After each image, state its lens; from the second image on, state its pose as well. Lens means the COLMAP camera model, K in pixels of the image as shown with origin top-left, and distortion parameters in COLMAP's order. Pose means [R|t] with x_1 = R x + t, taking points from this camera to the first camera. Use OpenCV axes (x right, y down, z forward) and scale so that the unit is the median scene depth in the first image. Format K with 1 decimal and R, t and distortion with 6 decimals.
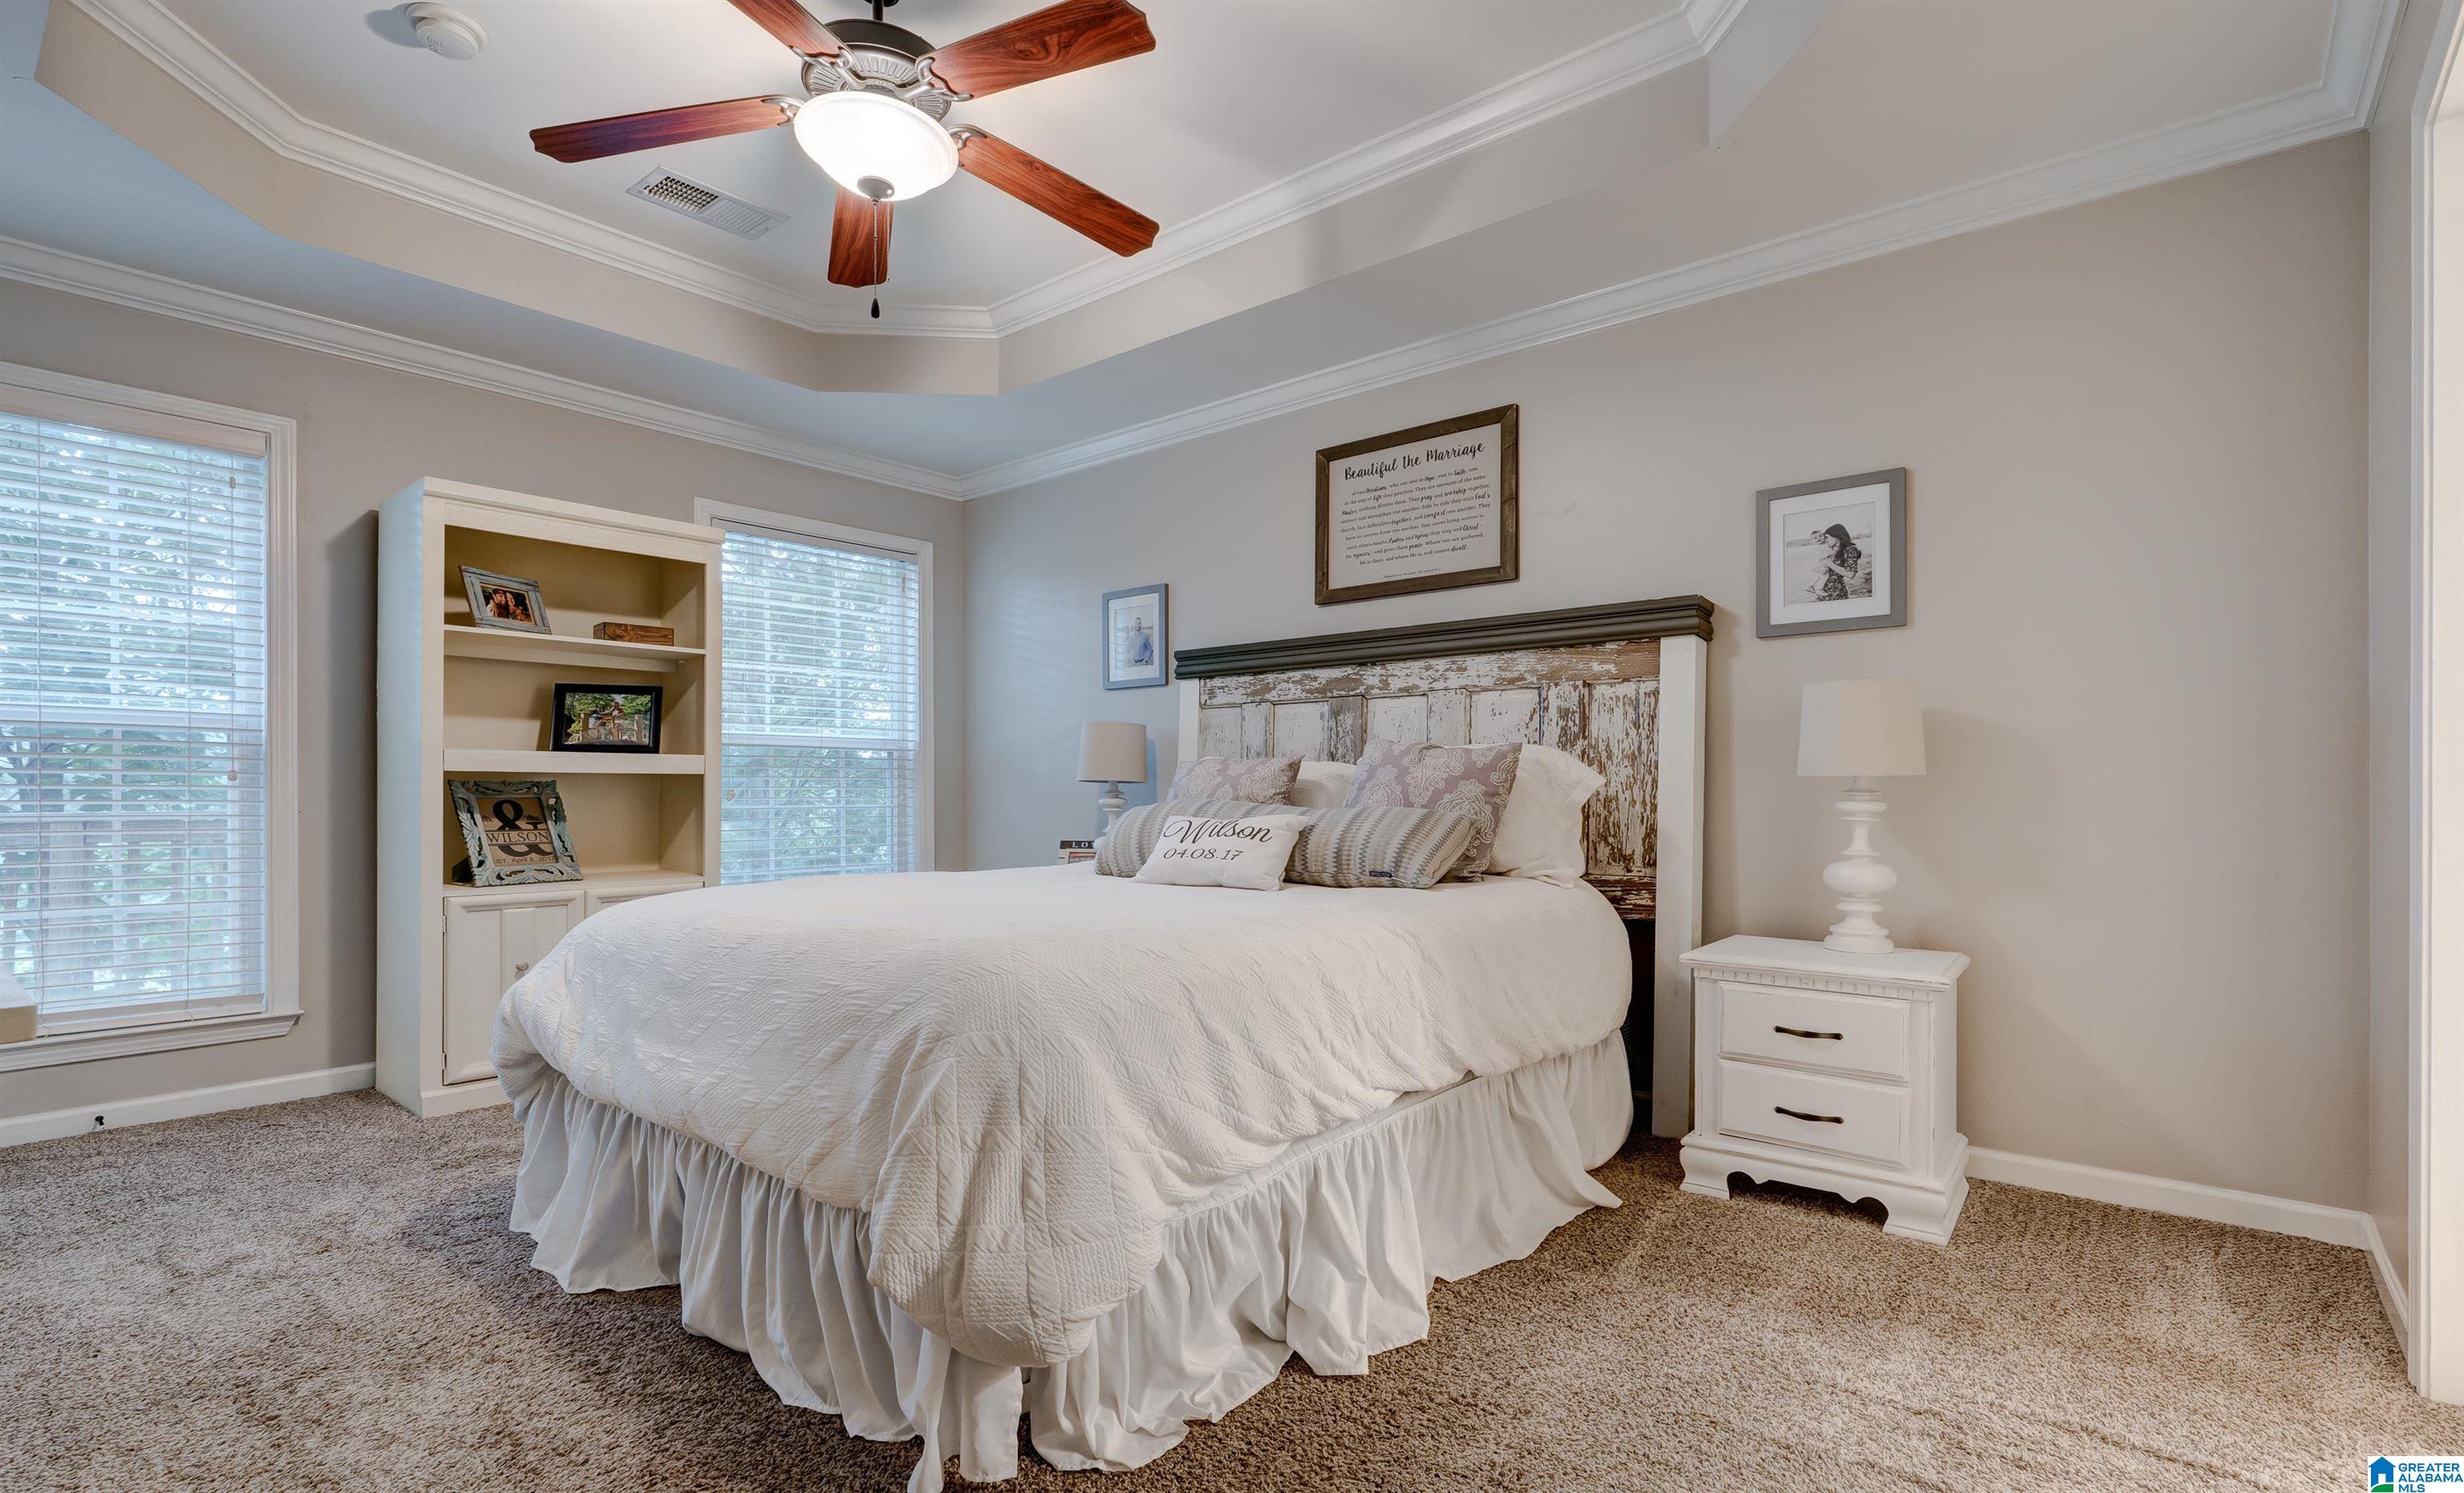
lens RADIAL K [[1150.6, 0, 1227.1], [0, 1150.6, 770.6], [0, 0, 1]] dist [-0.001071, -0.000063]
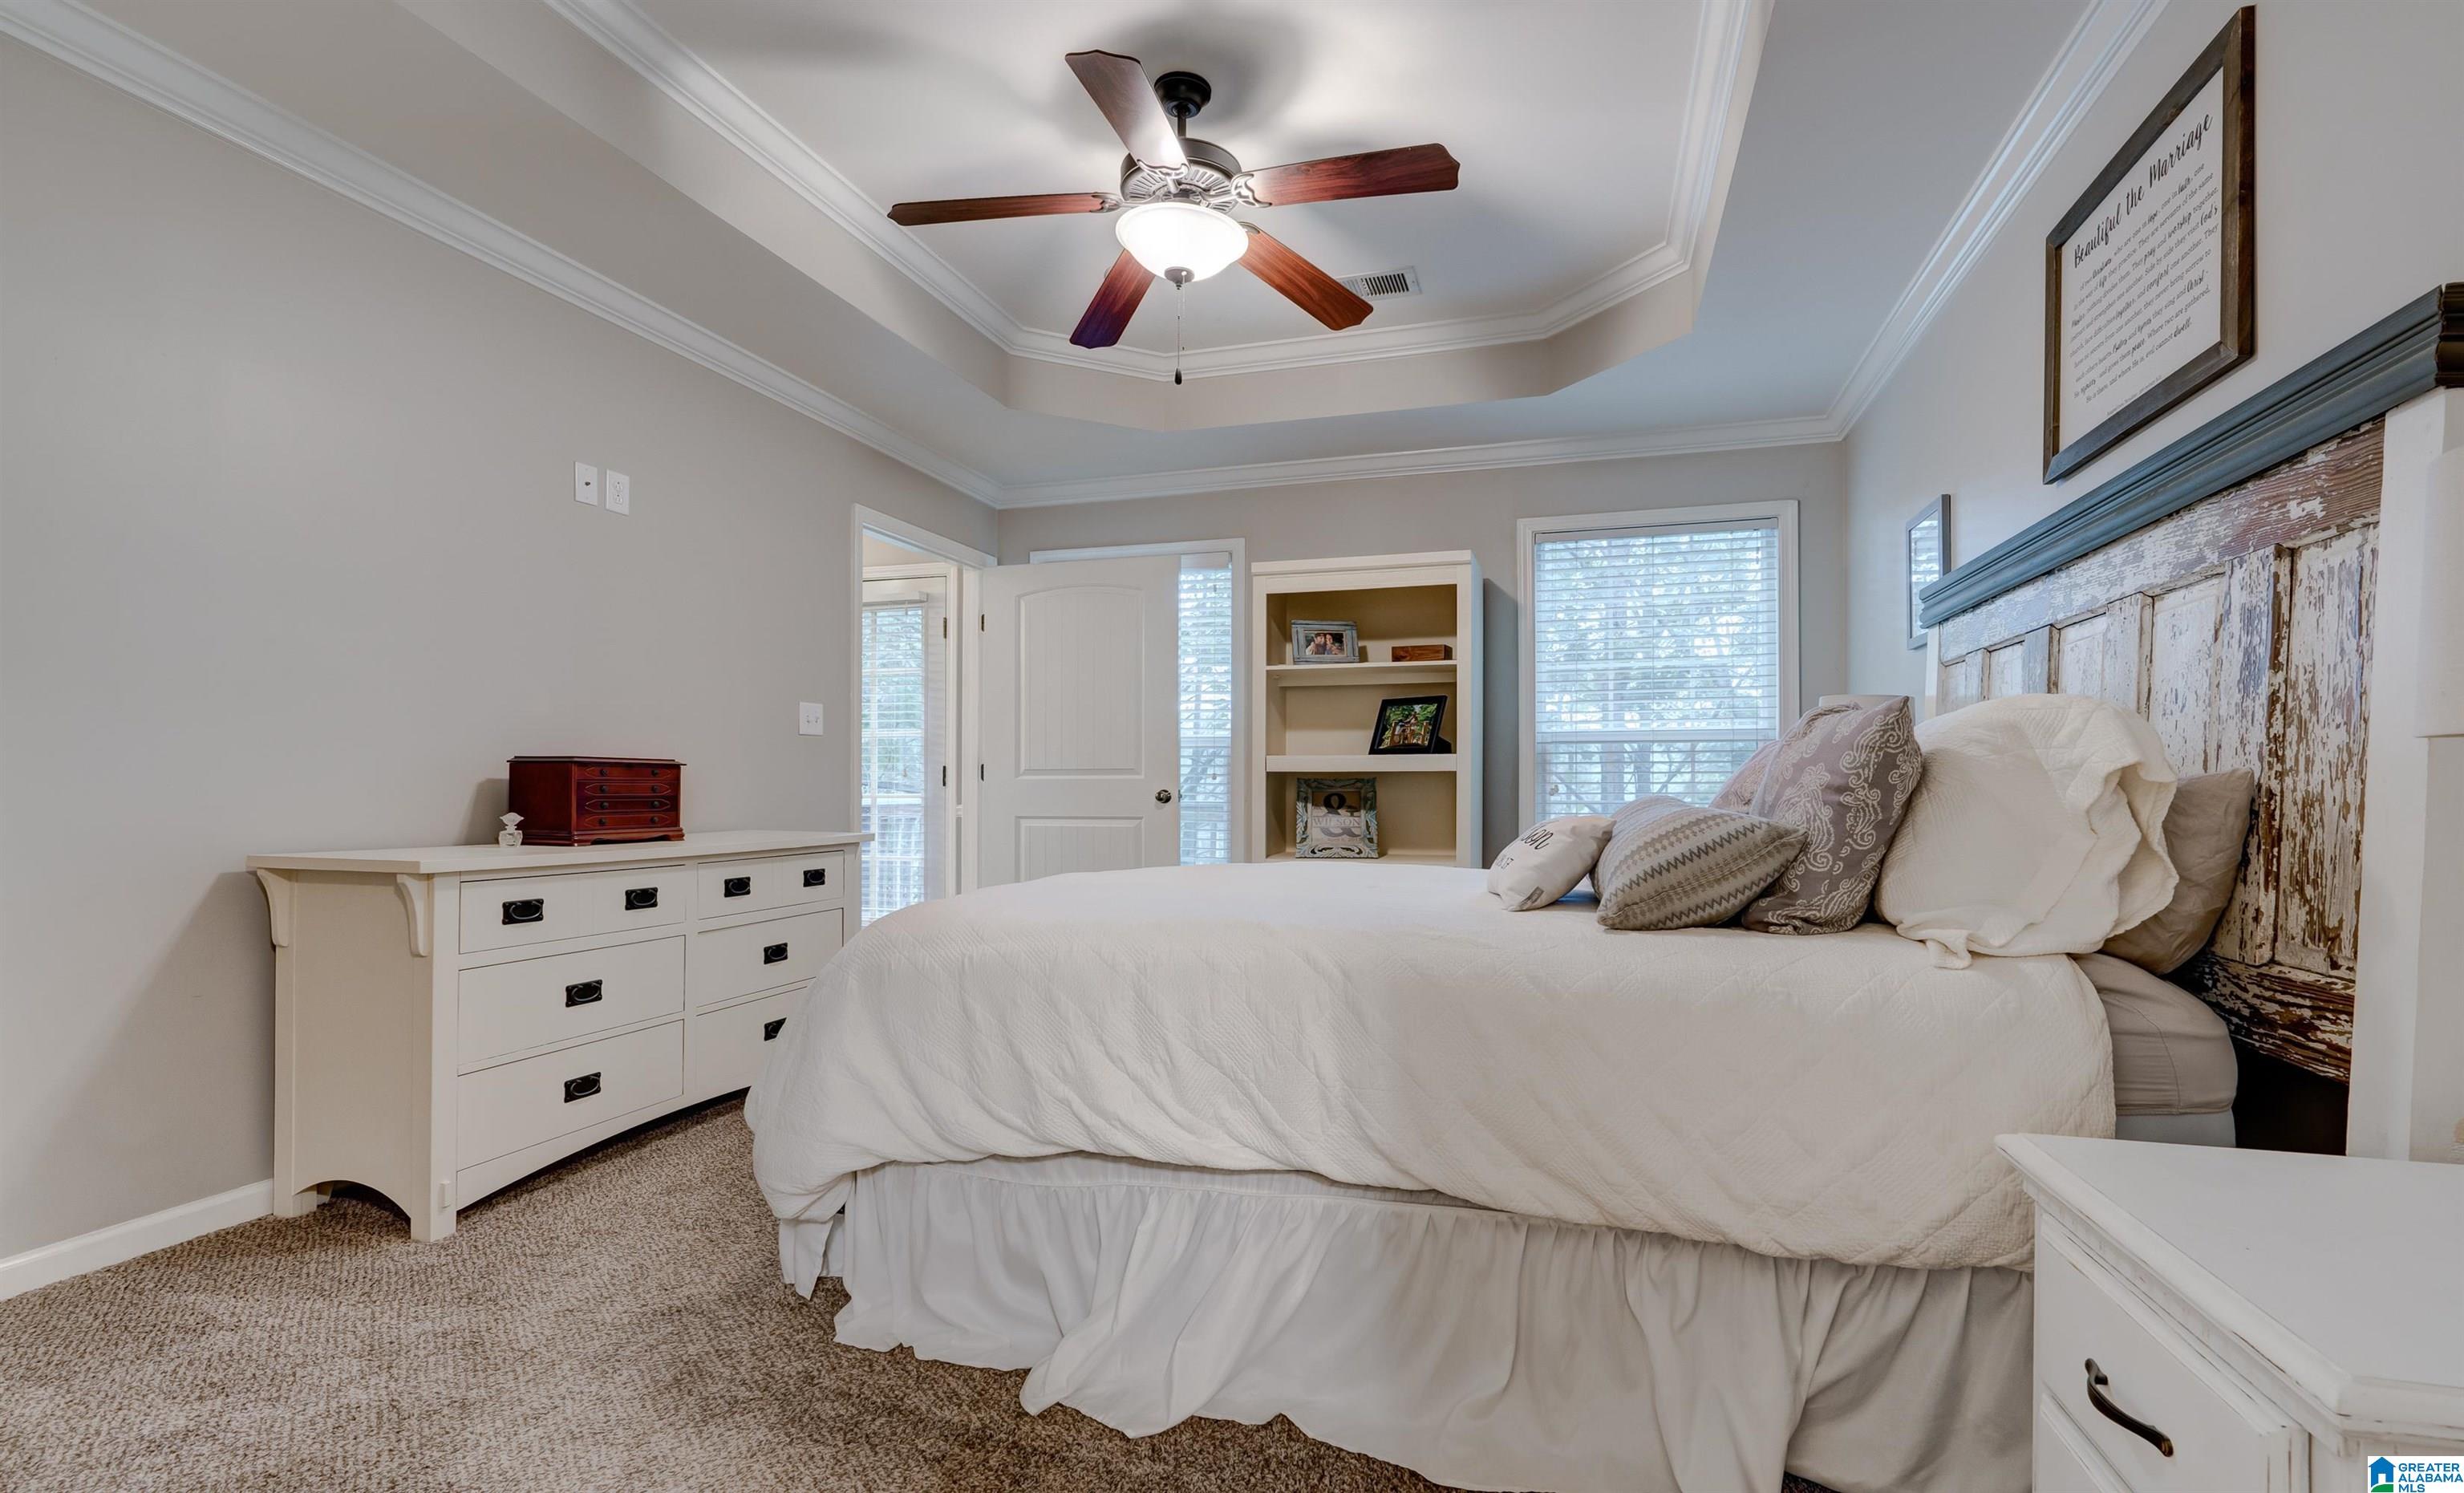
lens RADIAL K [[1132.8, 0, 1232.0], [0, 1132.8, 746.5], [0, 0, 1]] dist [0.003346, 0.000752]
pose [[0.389429, -0.033422, -0.920450, 0.506688], [0.016527, 0.999434, -0.029298, 0.008670], [0.920908, -0.003802, 0.389761, 0.387717]]
